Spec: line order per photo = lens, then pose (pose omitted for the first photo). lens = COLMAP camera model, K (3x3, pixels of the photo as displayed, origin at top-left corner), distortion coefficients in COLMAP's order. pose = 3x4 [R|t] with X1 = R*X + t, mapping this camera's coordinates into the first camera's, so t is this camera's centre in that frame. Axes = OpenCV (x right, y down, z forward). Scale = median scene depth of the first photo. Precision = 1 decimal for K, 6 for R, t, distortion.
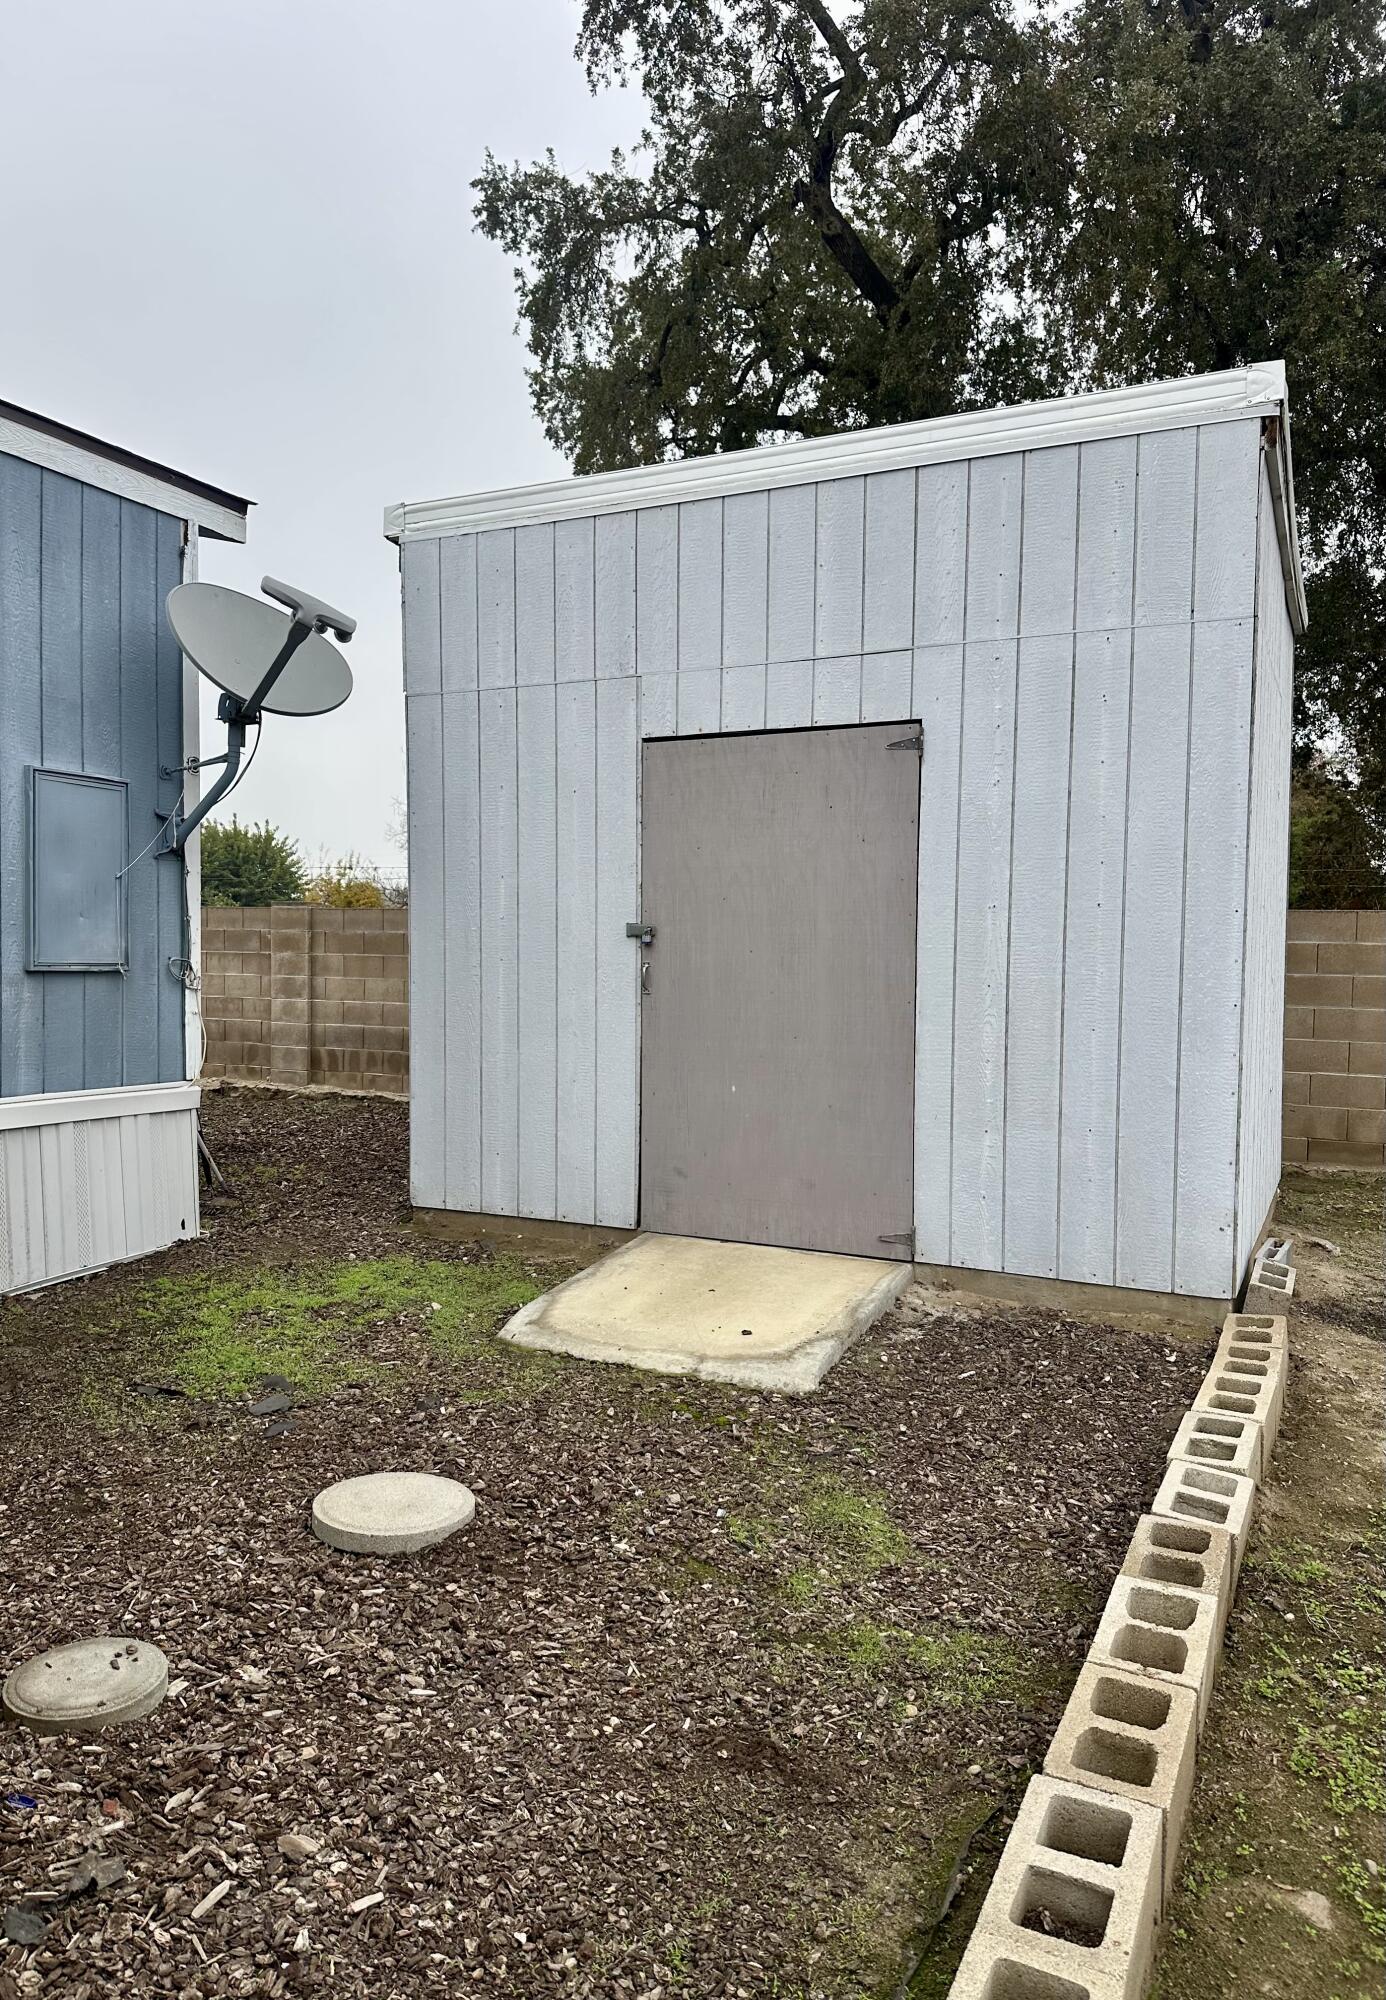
lens RADIAL K [[1390.8, 0, 622.1], [0, 1390.8, 997.4], [0, 0, 1]] dist [-0.005358, -0.002412]
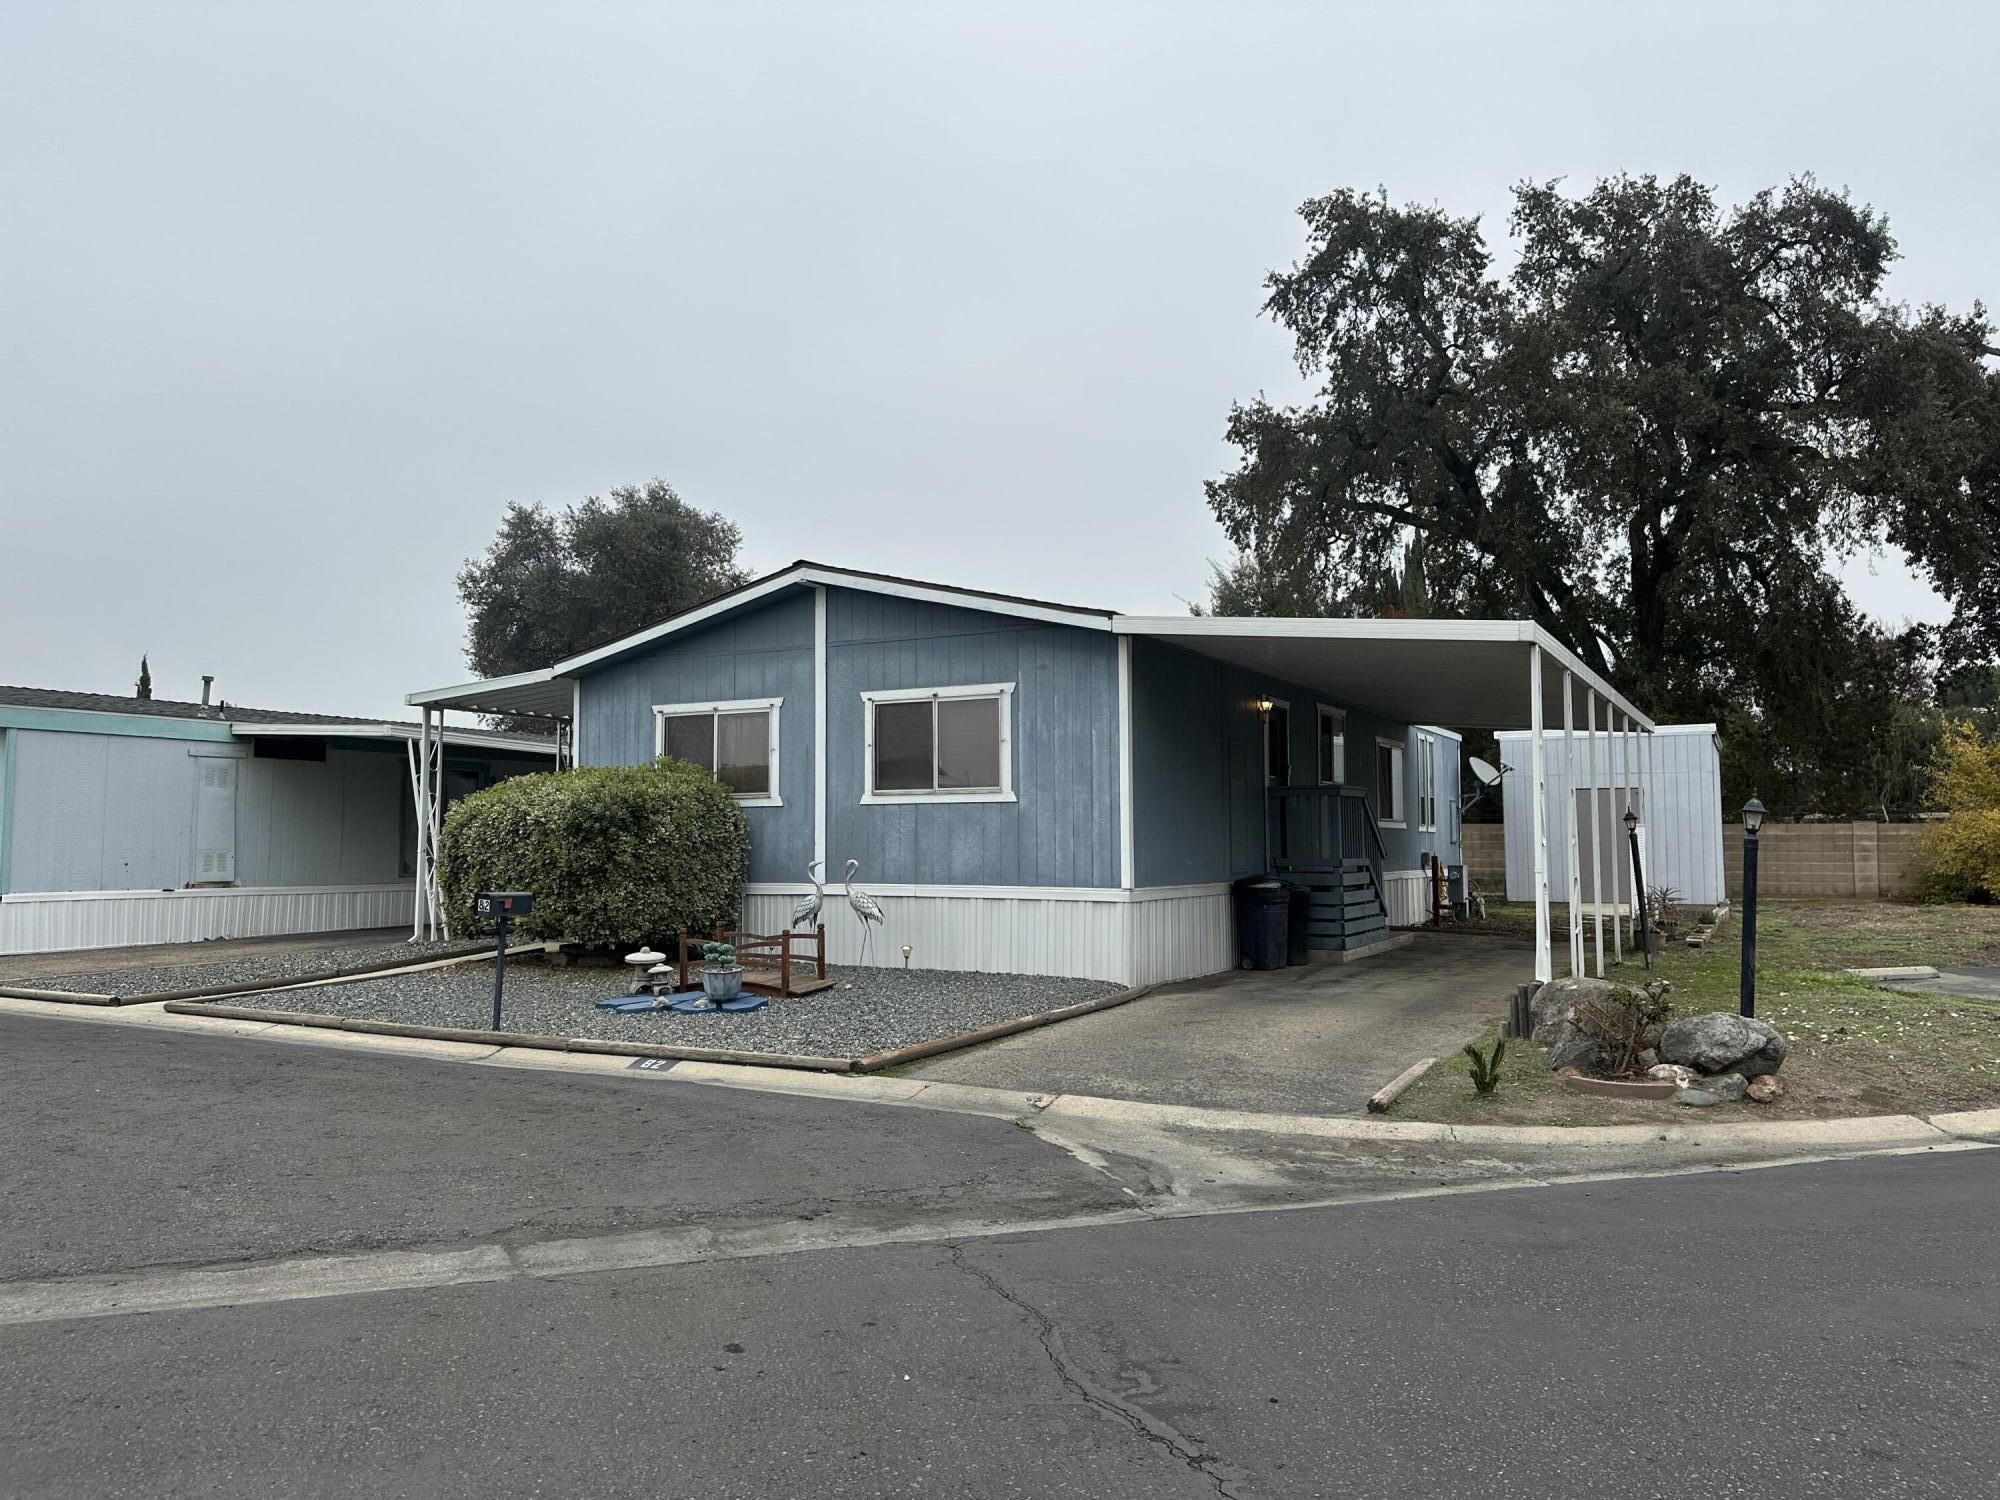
lens RADIAL K [[1376.5, 0, 1017.3], [0, 1376.5, 746.4], [0, 0, 1]] dist [0.096540, -0.111231]
pose [[0.999828, -0.014040, -0.012085, -0.863788], [0.012628, 0.993866, -0.109866, 0.075045], [0.013553, 0.109695, 0.993873, -1.764786]]
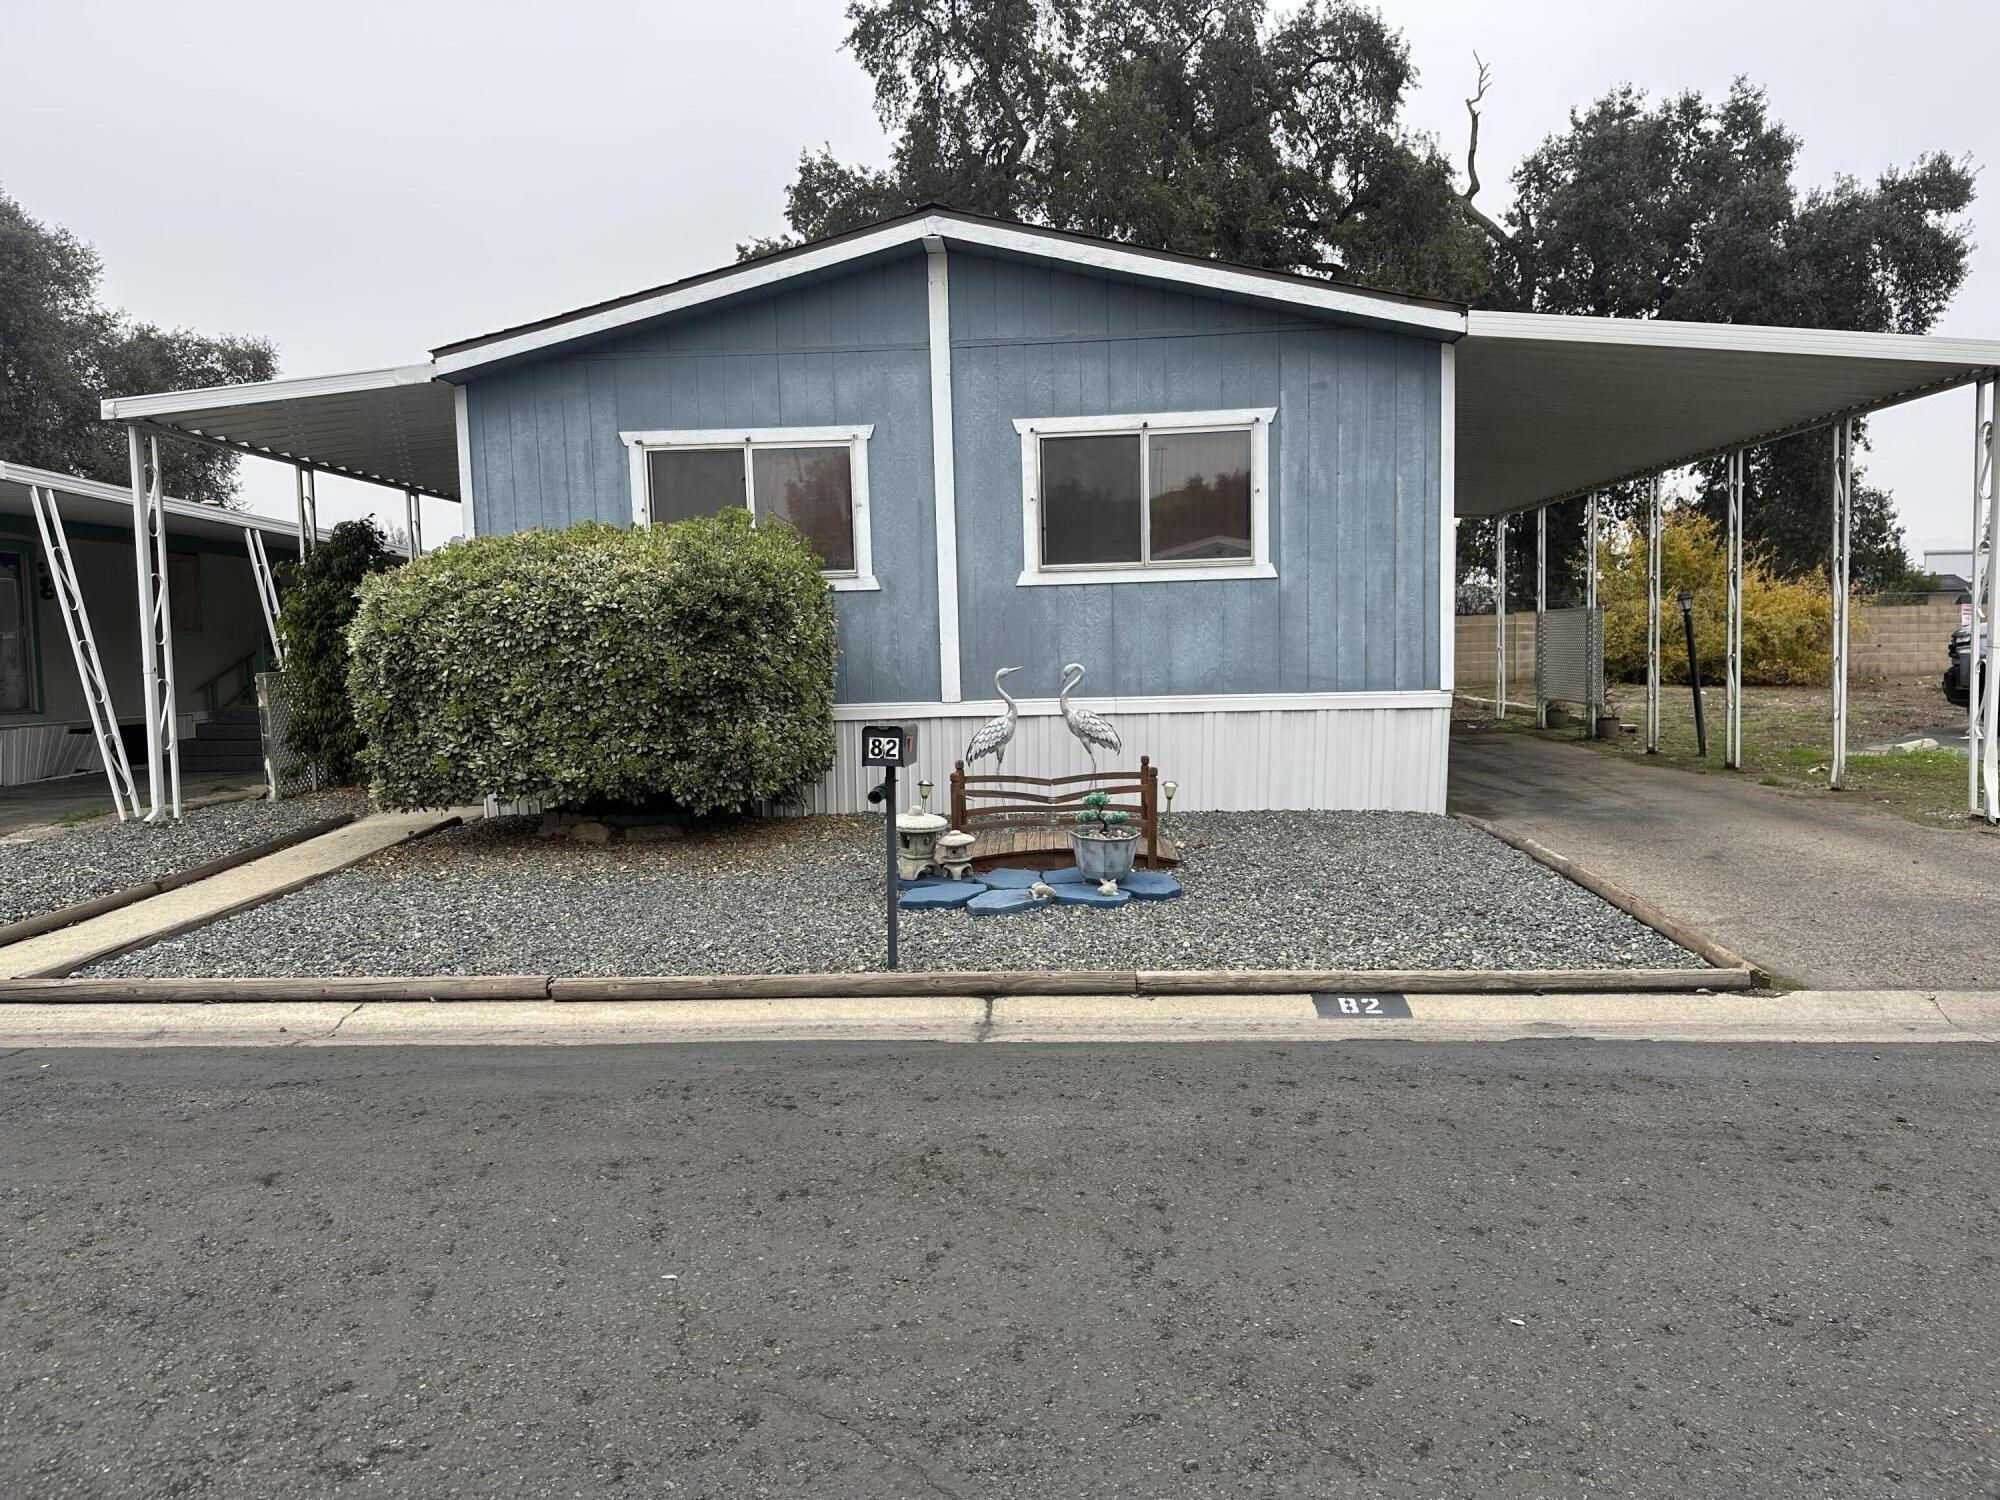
lens RADIAL K [[1376.5, 0, 979.8], [0, 1376.5, 745.9], [0, 0, 1]] dist [0.096540, -0.111231]
pose [[0.916795, -0.061482, 0.394598, -1.385644], [0.051770, 0.998038, 0.035223, 0.057725], [-0.395989, -0.011864, 0.918179, -1.312640]]
